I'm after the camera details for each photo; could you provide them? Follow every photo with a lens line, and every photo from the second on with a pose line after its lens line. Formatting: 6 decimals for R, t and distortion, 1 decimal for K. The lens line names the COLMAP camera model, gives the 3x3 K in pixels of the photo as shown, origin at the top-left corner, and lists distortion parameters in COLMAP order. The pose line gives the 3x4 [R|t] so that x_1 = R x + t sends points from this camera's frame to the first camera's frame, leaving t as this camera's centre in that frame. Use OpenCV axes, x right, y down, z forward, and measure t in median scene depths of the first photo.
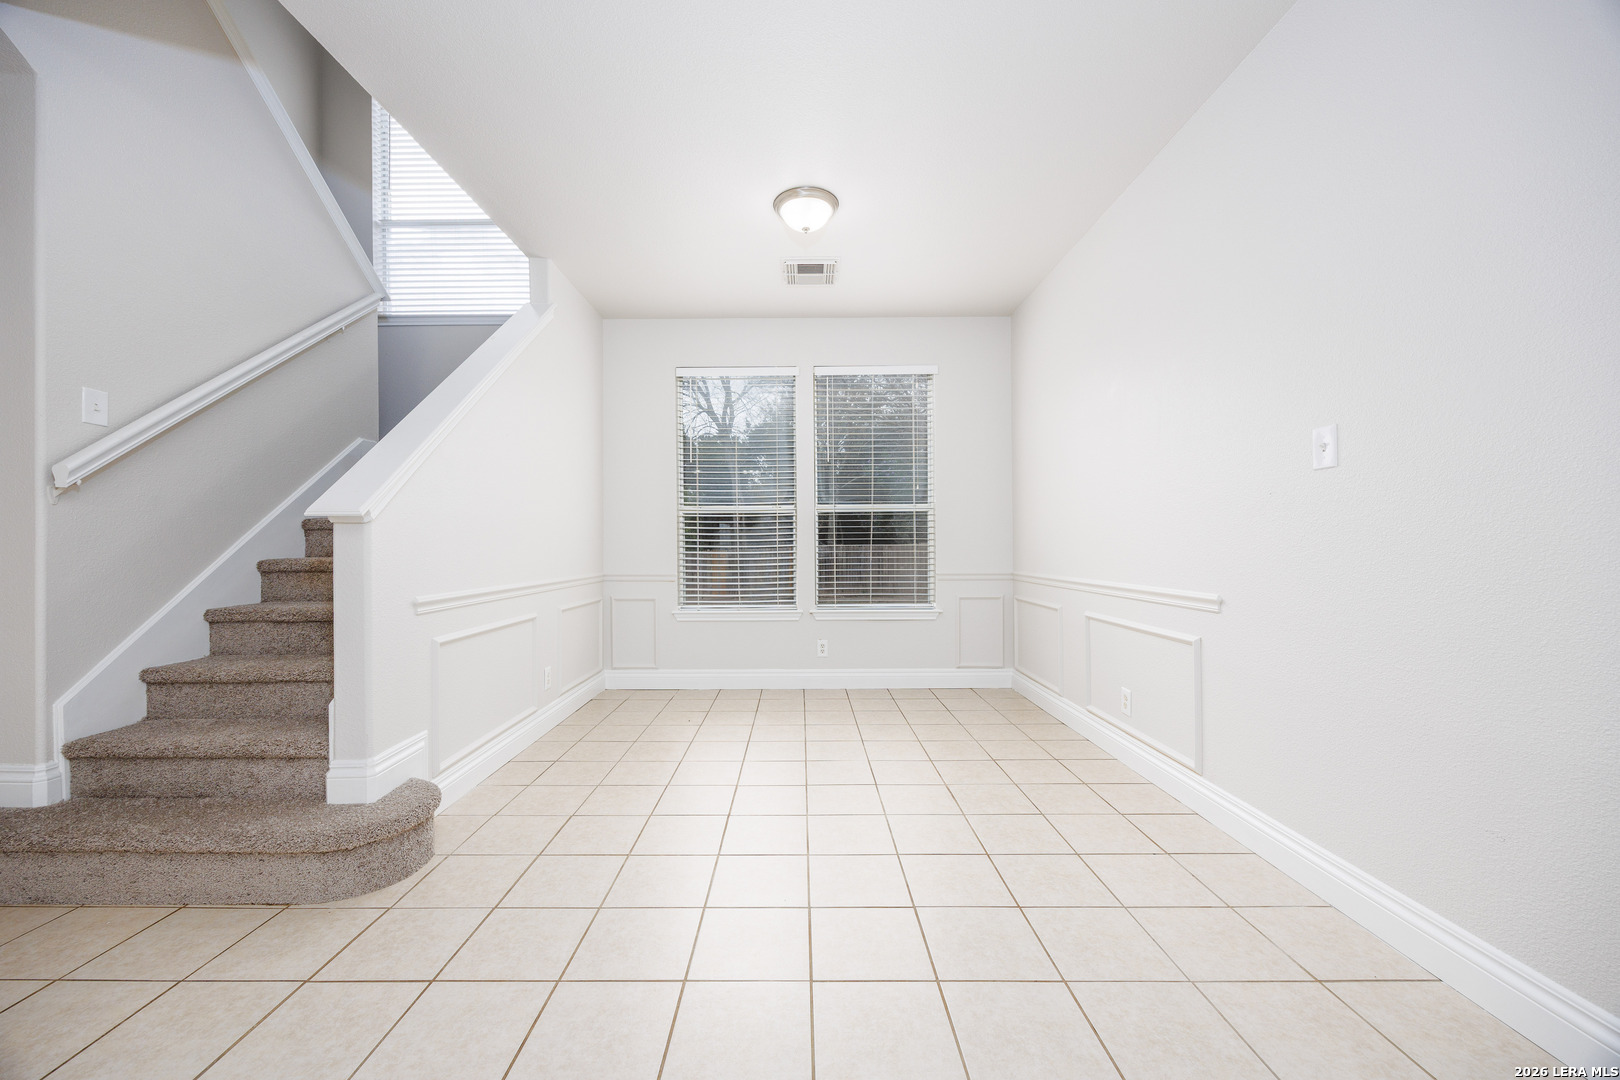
lens RADIAL K [[632.3, 0, 813.6], [0, 632.3, 549.0], [0, 0, 1]] dist [0.006737, -0.004411]
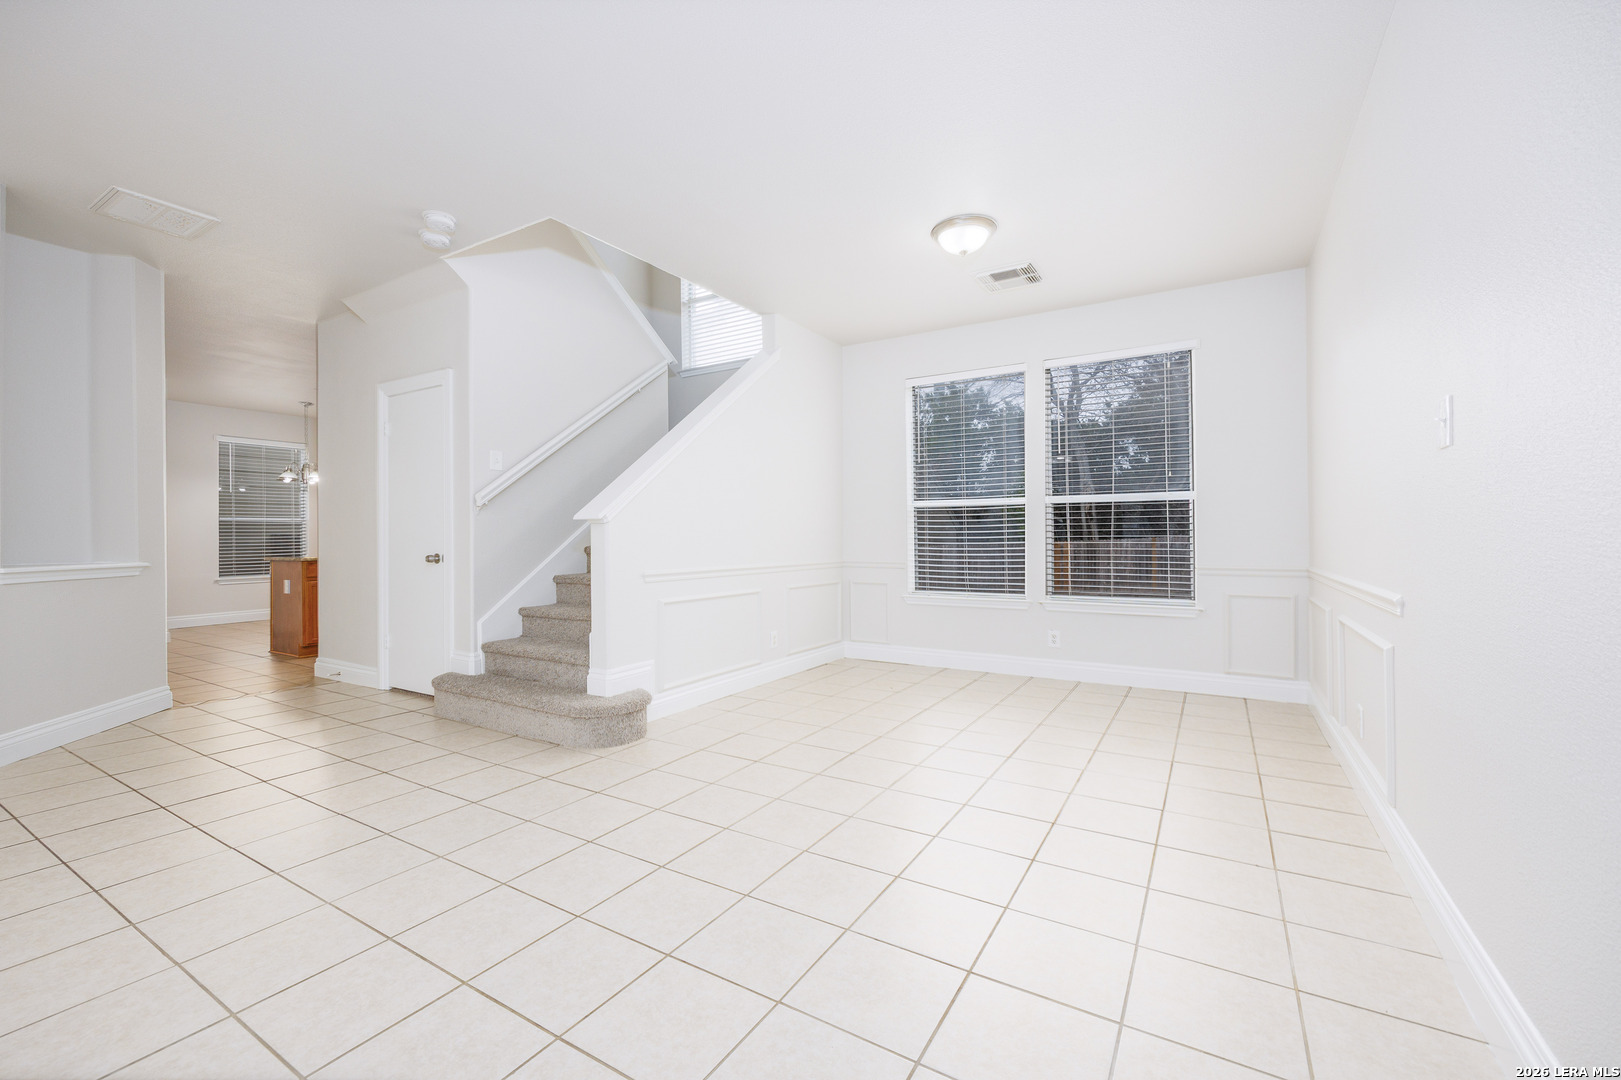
lens RADIAL K [[619.5, 0, 829.3], [0, 619.5, 545.0], [0, 0, 1]] dist [-0.001885, 0.000043]
pose [[0.888064, 0.006745, -0.459670, 0.281412], [-0.002884, 0.999954, 0.009101, -0.000577], [0.459711, -0.006756, 0.888043, -0.073411]]
